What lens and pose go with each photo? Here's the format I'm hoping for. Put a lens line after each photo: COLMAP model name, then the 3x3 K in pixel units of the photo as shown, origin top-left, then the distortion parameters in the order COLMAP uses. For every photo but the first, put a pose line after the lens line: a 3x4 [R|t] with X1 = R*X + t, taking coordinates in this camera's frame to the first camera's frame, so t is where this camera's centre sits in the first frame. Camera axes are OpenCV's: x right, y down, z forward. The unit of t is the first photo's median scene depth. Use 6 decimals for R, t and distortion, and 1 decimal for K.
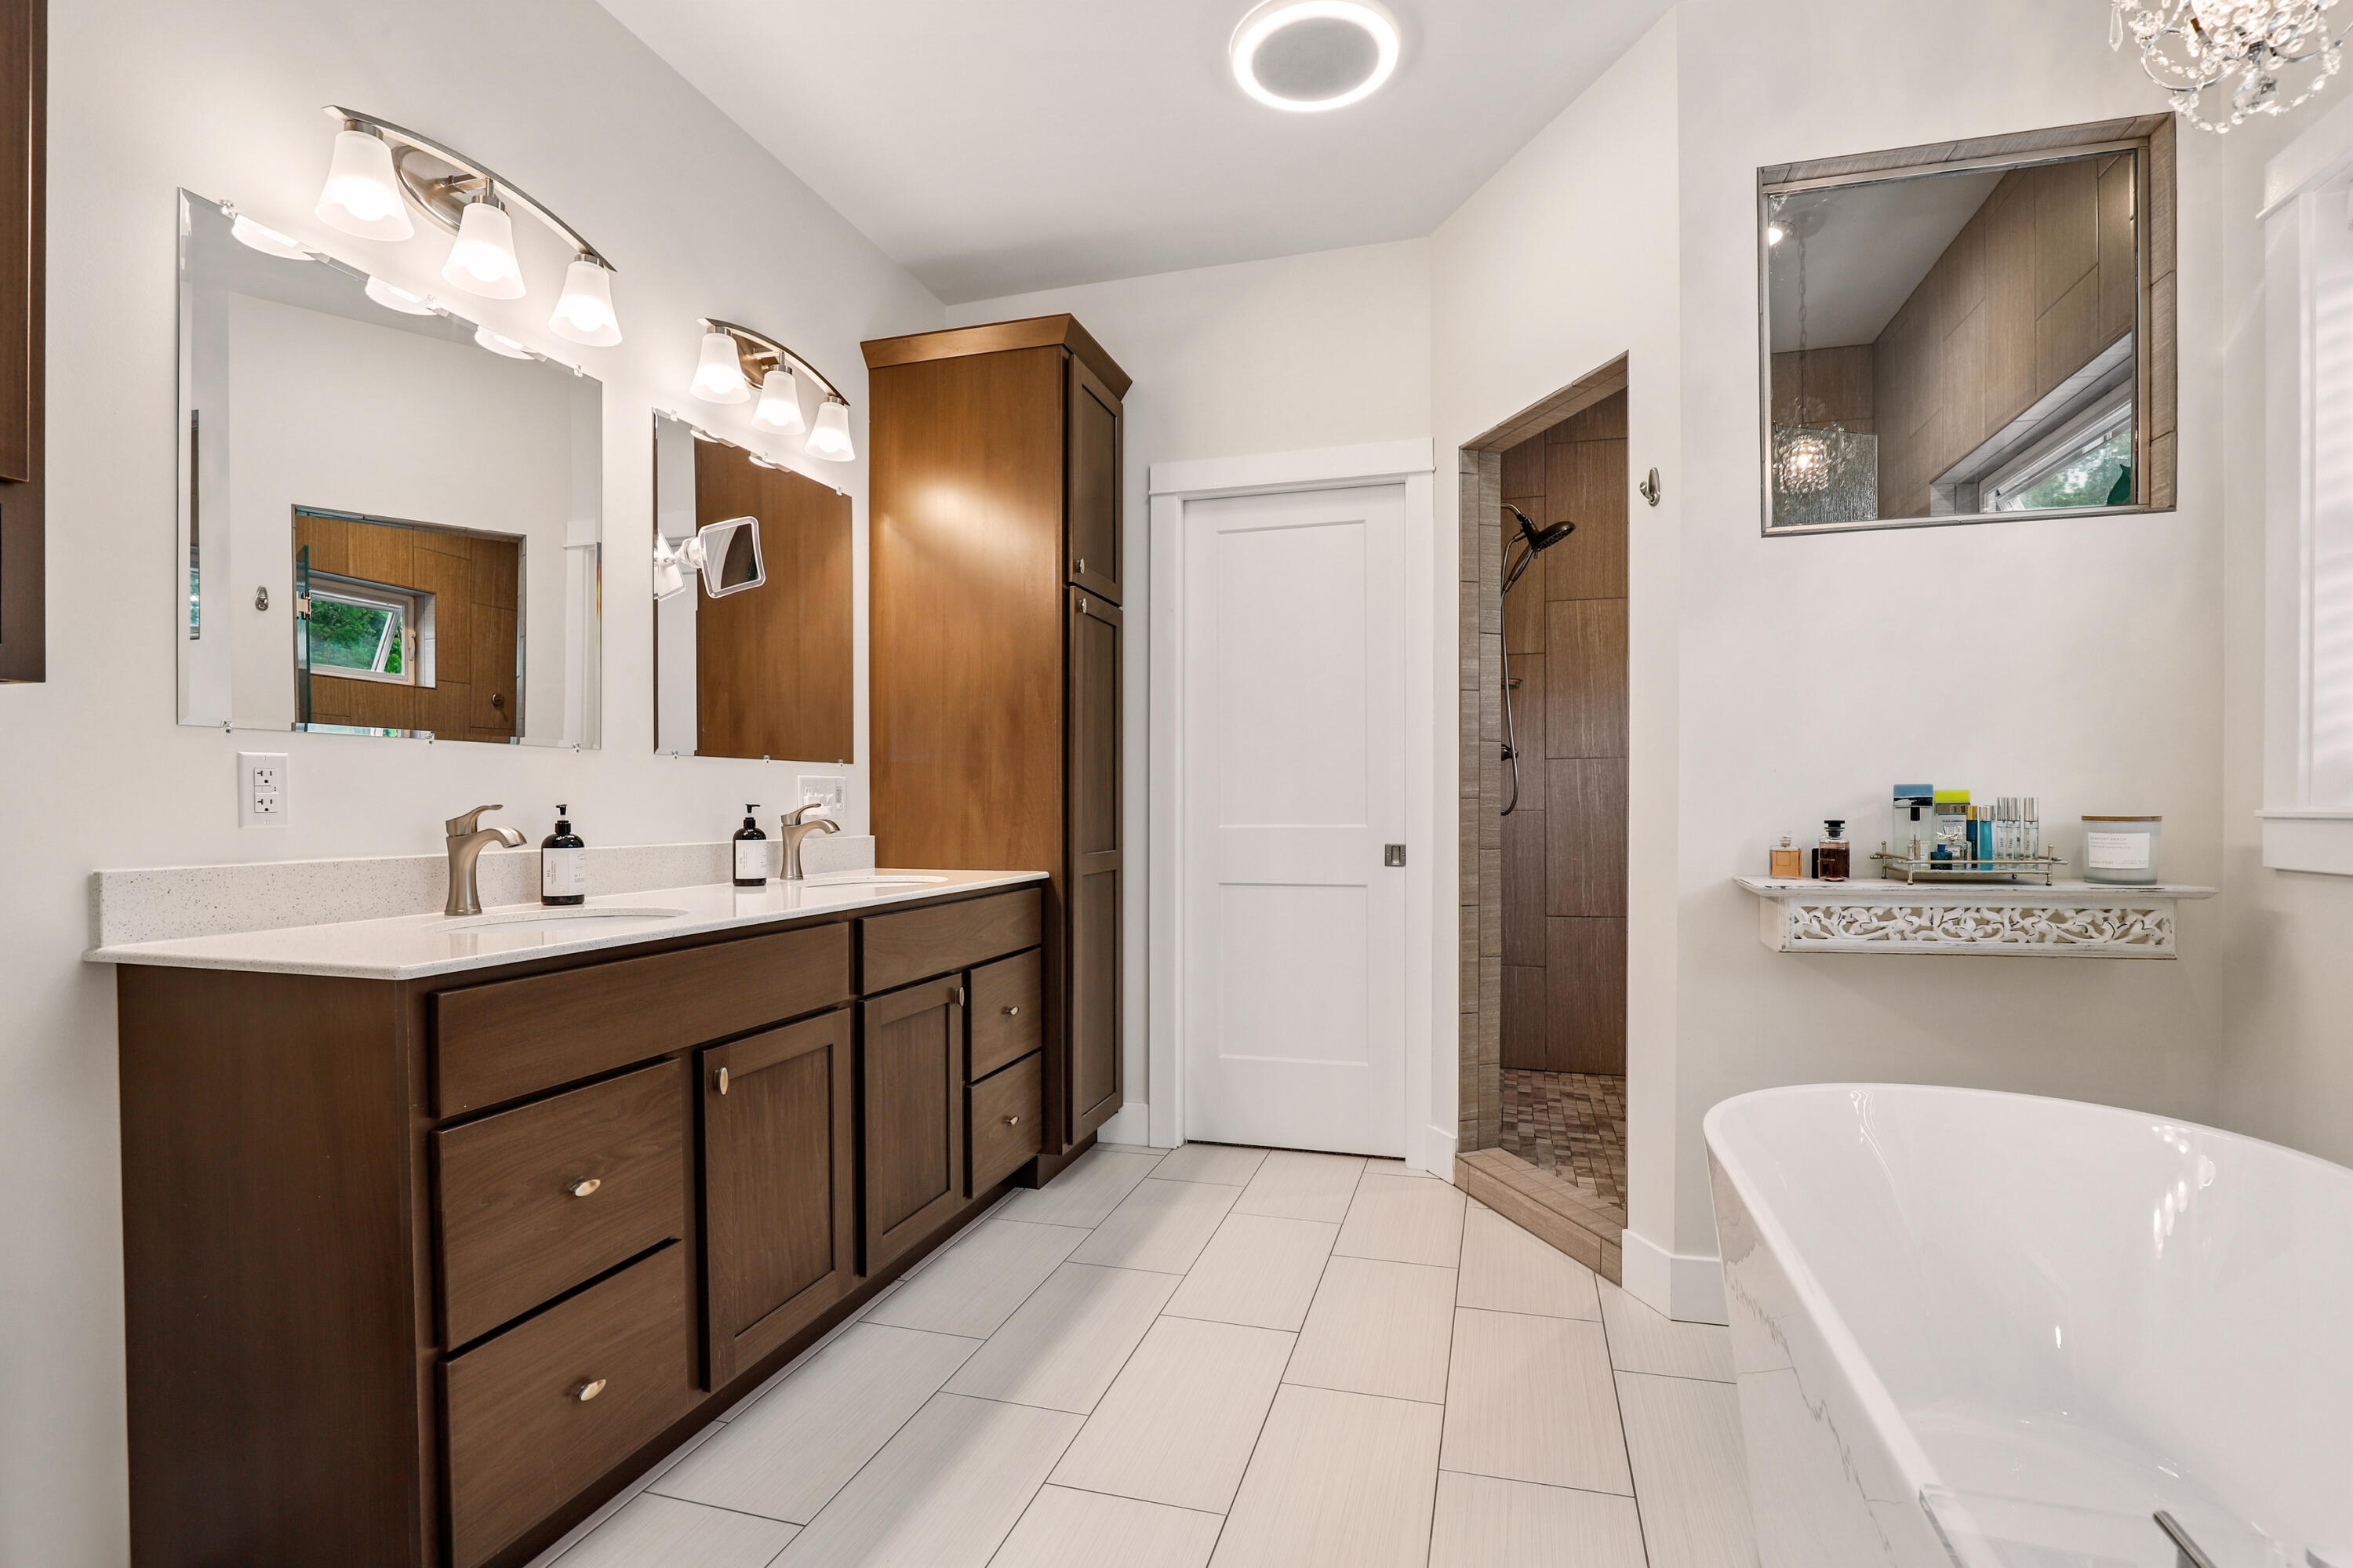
lens RADIAL K [[1080.6, 0, 1188.5], [0, 1080.6, 801.0], [0, 0, 1]] dist [-0.021601, 0.002532]
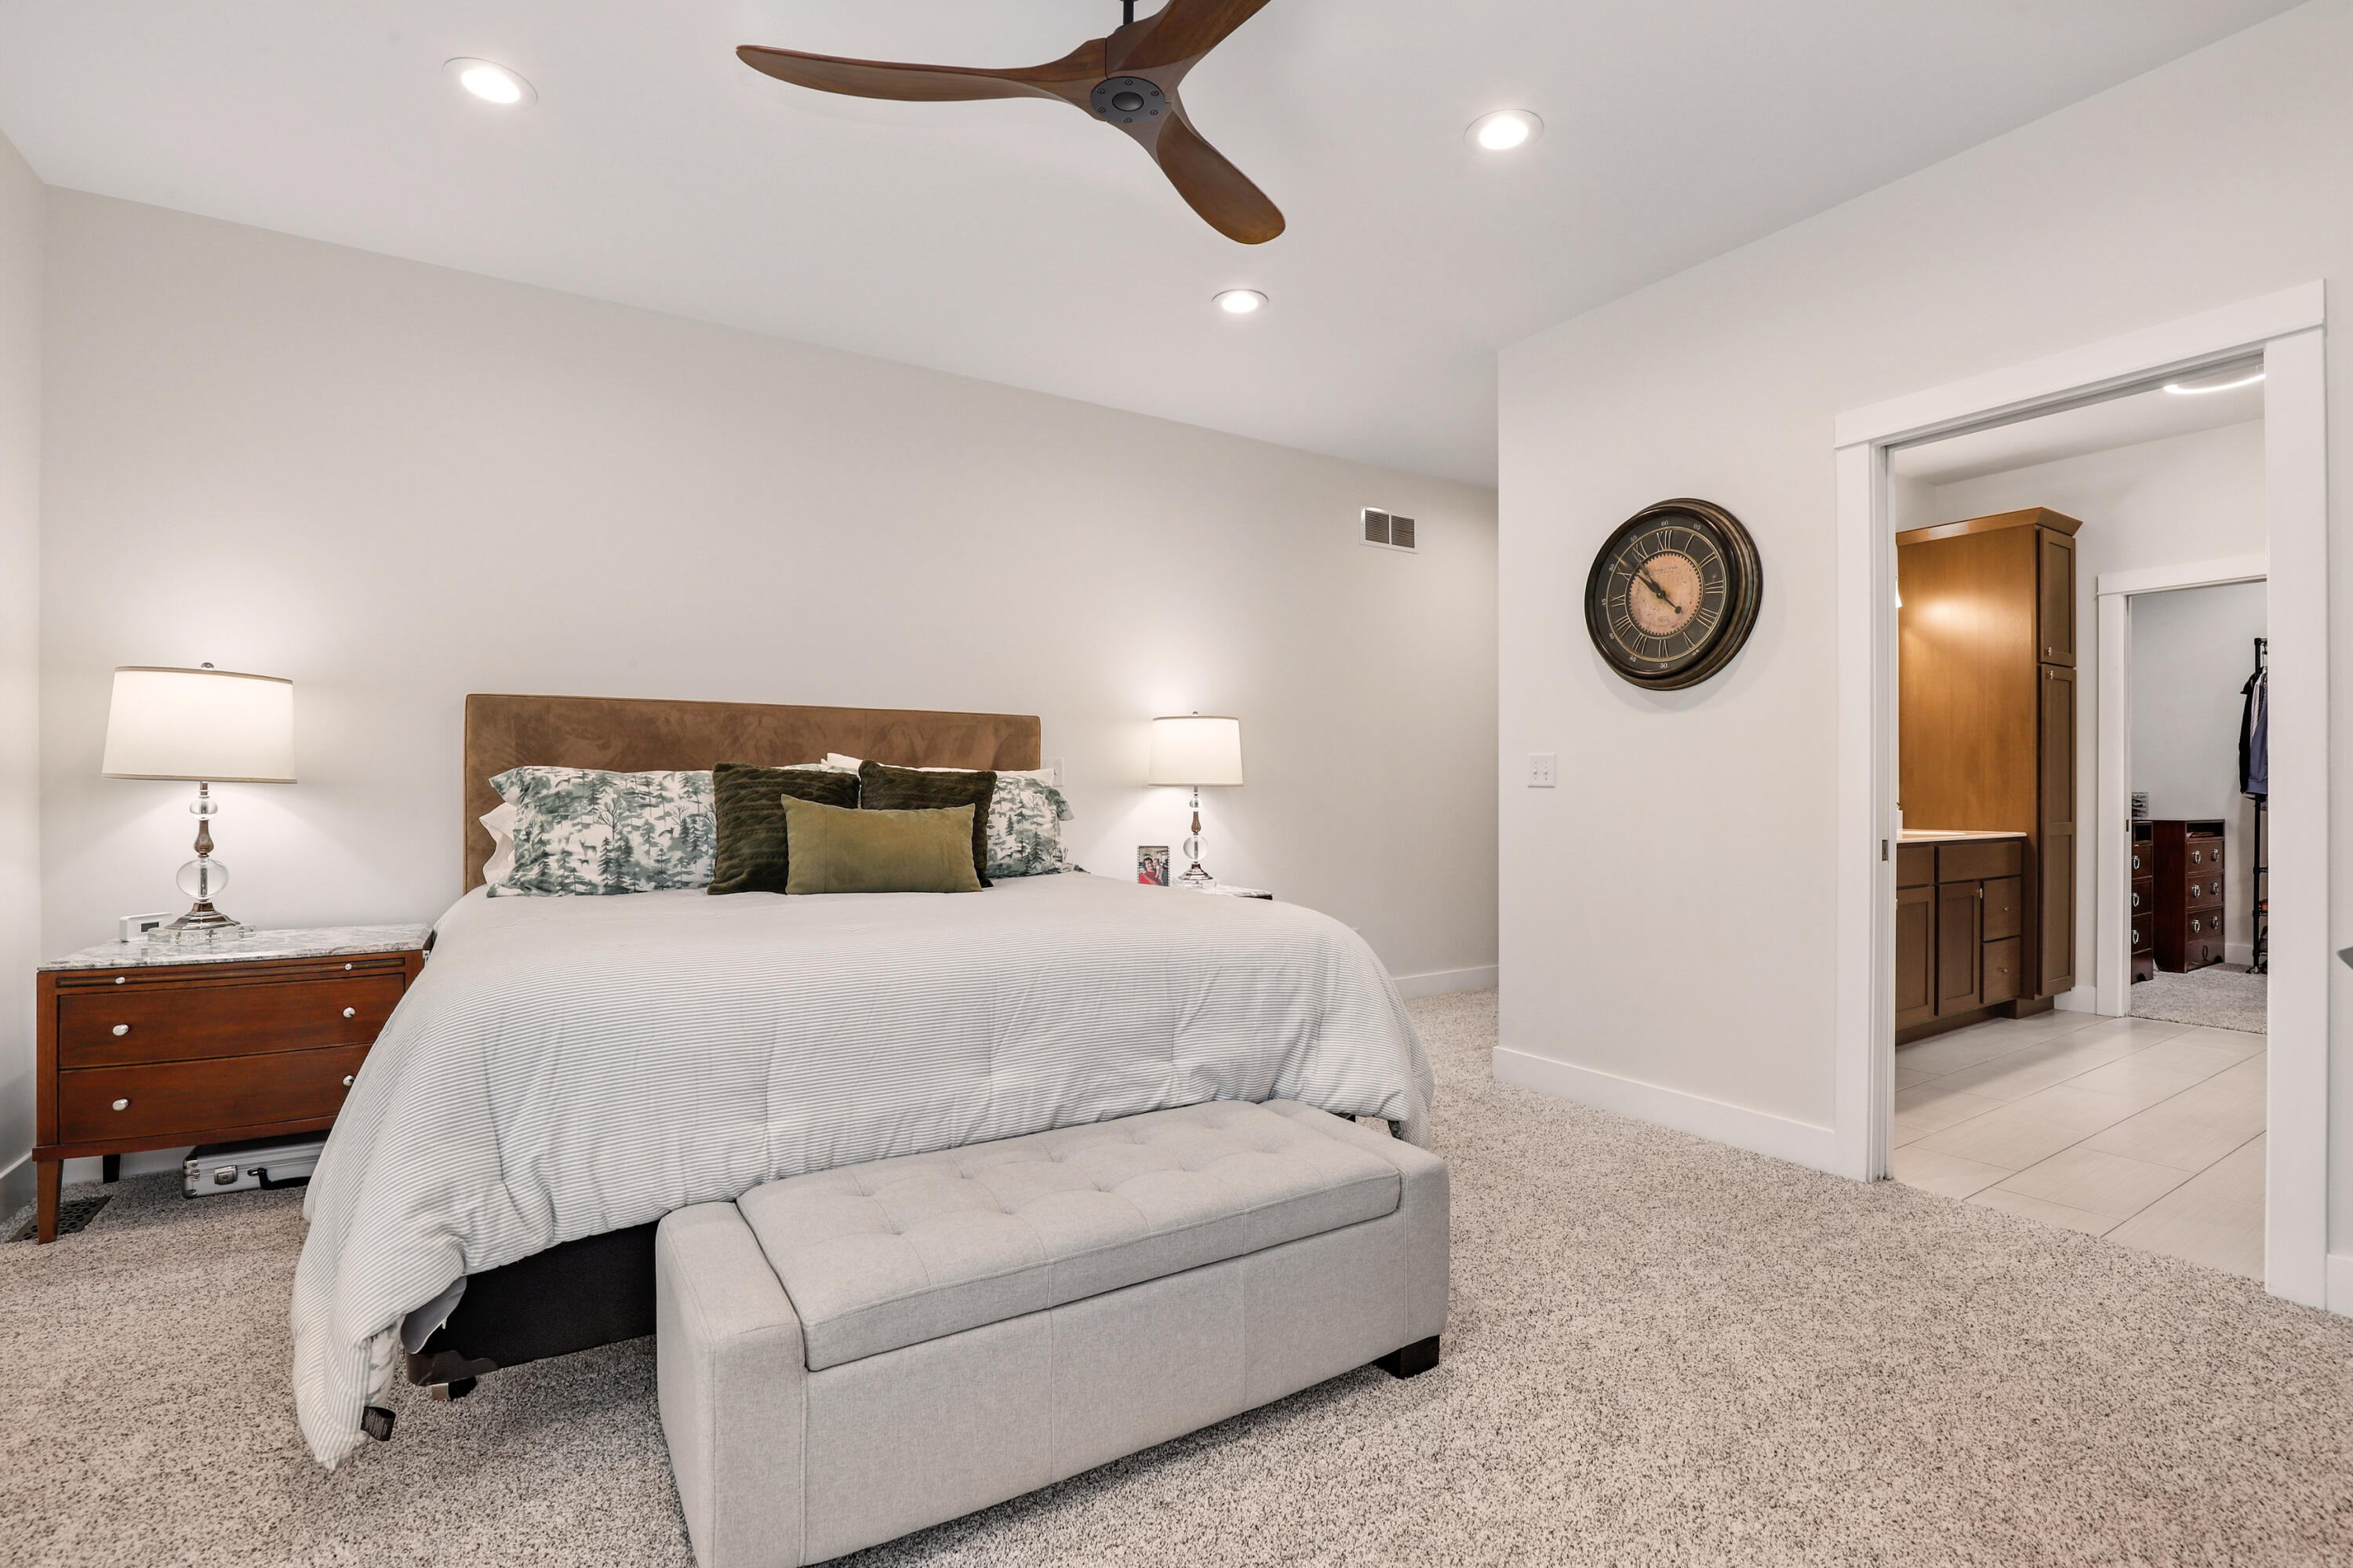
lens RADIAL K [[1080.6, 0, 1223.2], [0, 1080.6, 793.3], [0, 0, 1]] dist [-0.021601, 0.002532]
pose [[0.773713, 0.001180, -0.633535, -0.041204], [-0.003060, 0.999994, -0.001874, 0.010754], [0.633528, 0.003388, 0.773712, -1.090282]]
